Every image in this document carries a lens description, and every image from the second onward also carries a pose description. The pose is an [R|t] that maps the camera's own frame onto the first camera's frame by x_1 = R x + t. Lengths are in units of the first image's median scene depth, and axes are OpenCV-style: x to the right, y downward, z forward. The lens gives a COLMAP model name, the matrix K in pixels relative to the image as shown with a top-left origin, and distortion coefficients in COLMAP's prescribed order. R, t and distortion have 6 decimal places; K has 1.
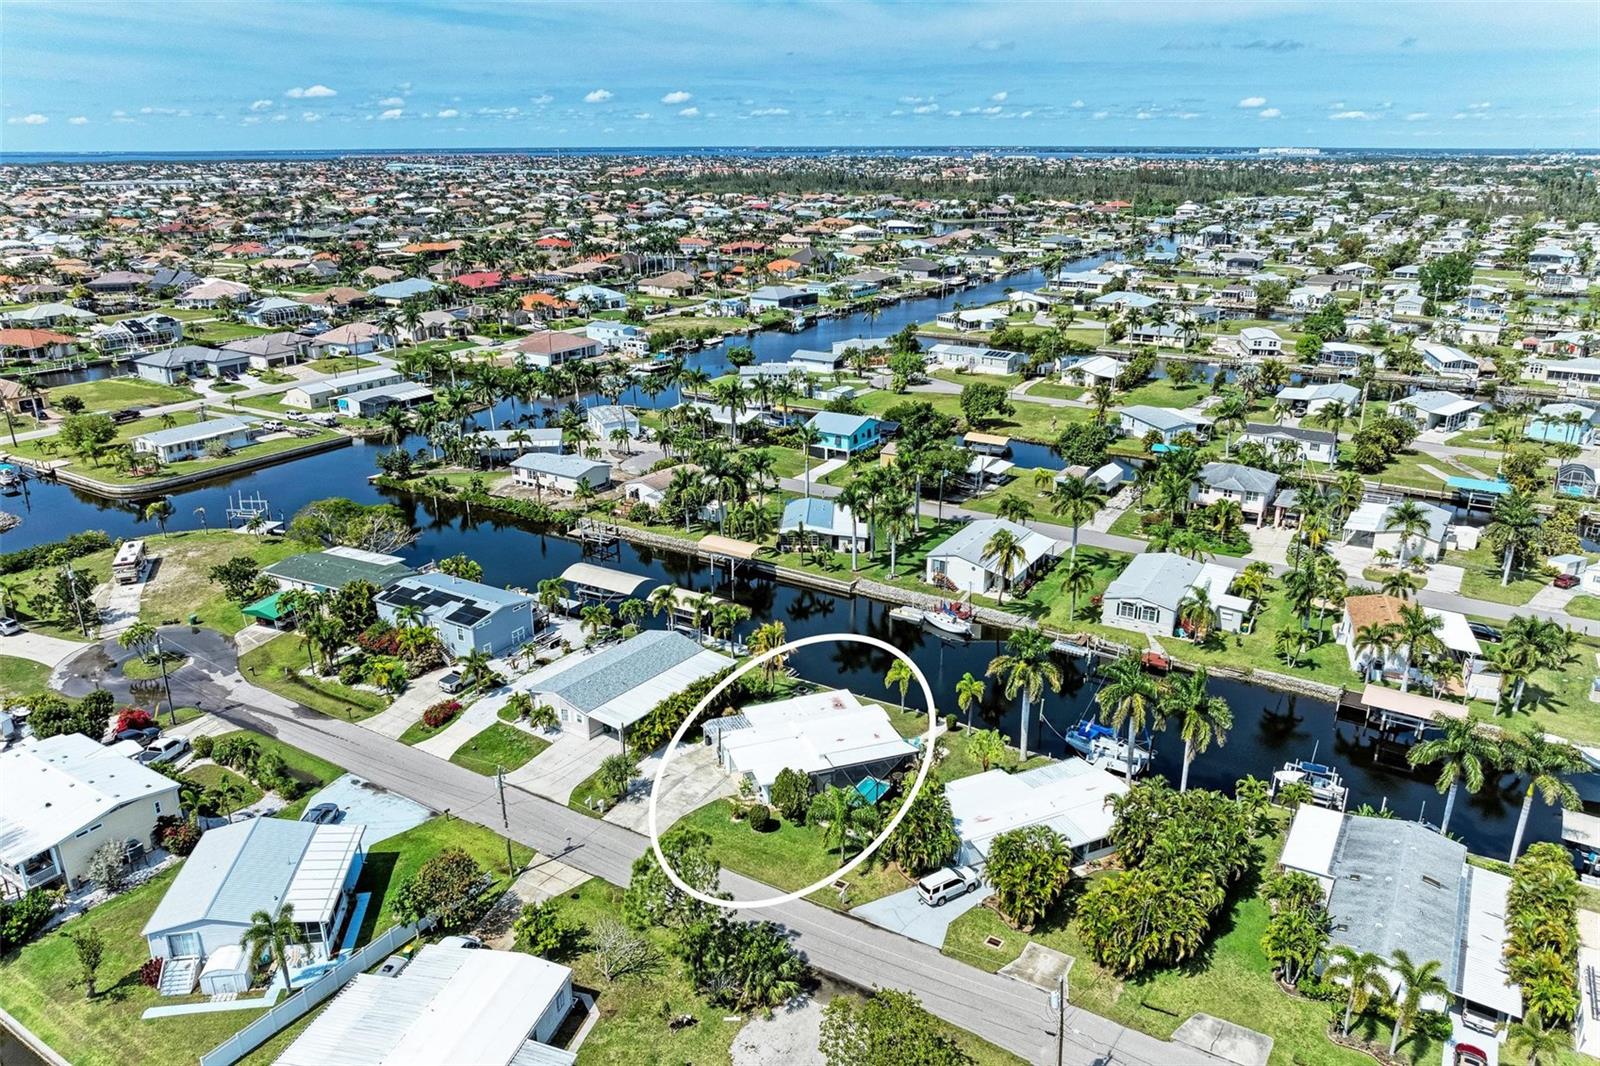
lens RADIAL K [[1102.8, 0, 790.5], [0, 1102.8, 542.2], [0, 0, 1]] dist [0.002254, -0.050621]
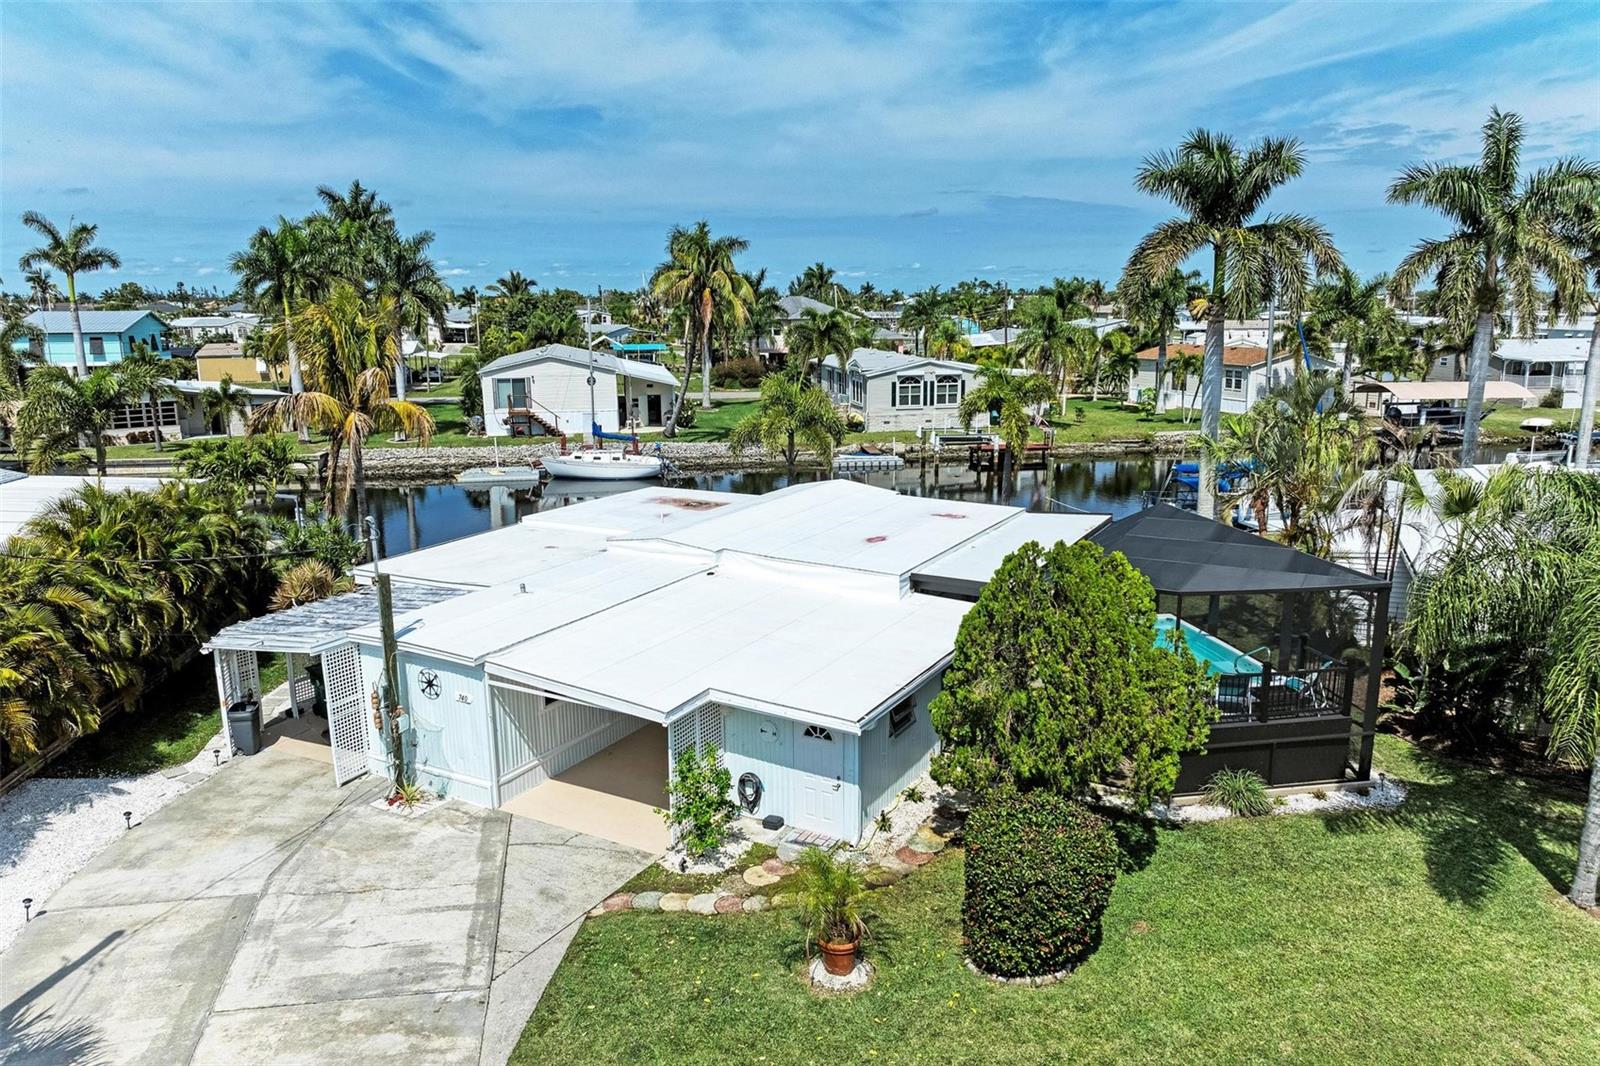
lens RADIAL K [[1102.8, 0, 790.5], [0, 1102.8, 542.2], [0, 0, 1]] dist [0.002254, -0.050621]
pose [[0.750626, -0.144760, 0.644674, -0.076780], [0.232769, 0.971089, -0.052968, 0.118072], [-0.618368, 0.189819, 0.762620, 0.511650]]
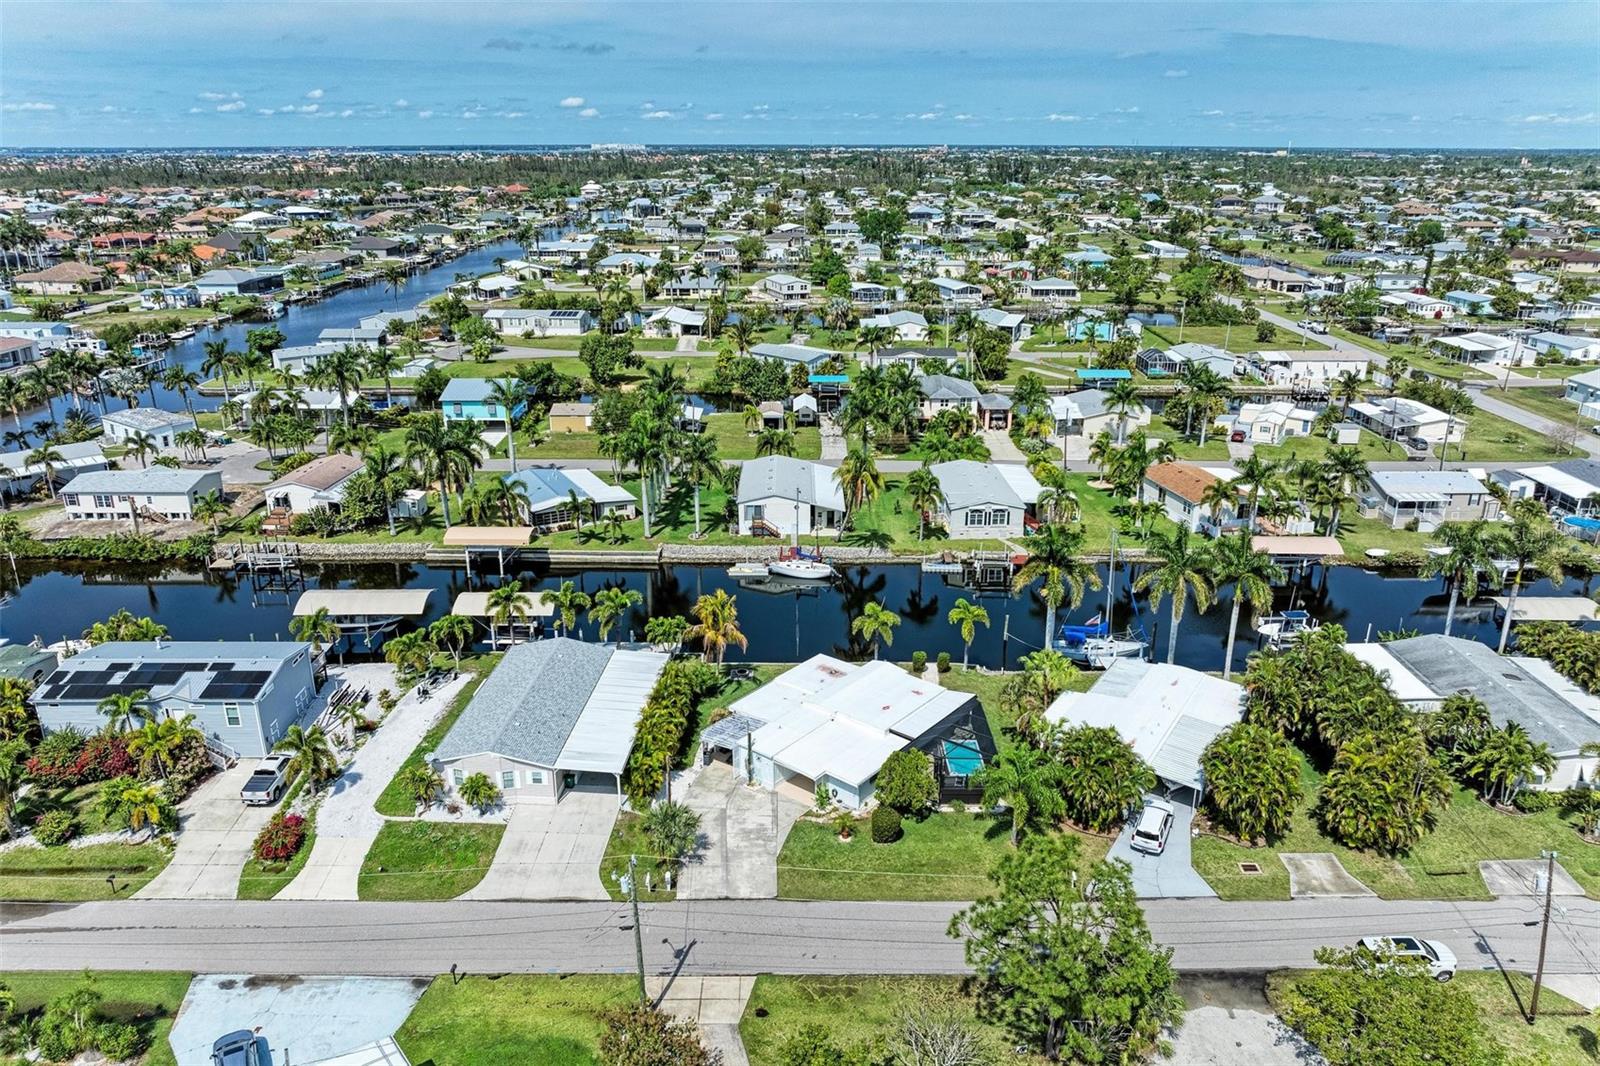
lens RADIAL K [[1113.4, 0, 800.0], [0, 1113.4, 533.0], [0, 0, 1]] dist [-0.025435, 0.009091]
pose [[0.850805, -0.171155, 0.496827, -0.235610], [0.174125, 0.983880, 0.040757, 0.007601], [-0.495794, 0.051834, 0.866892, 0.203858]]
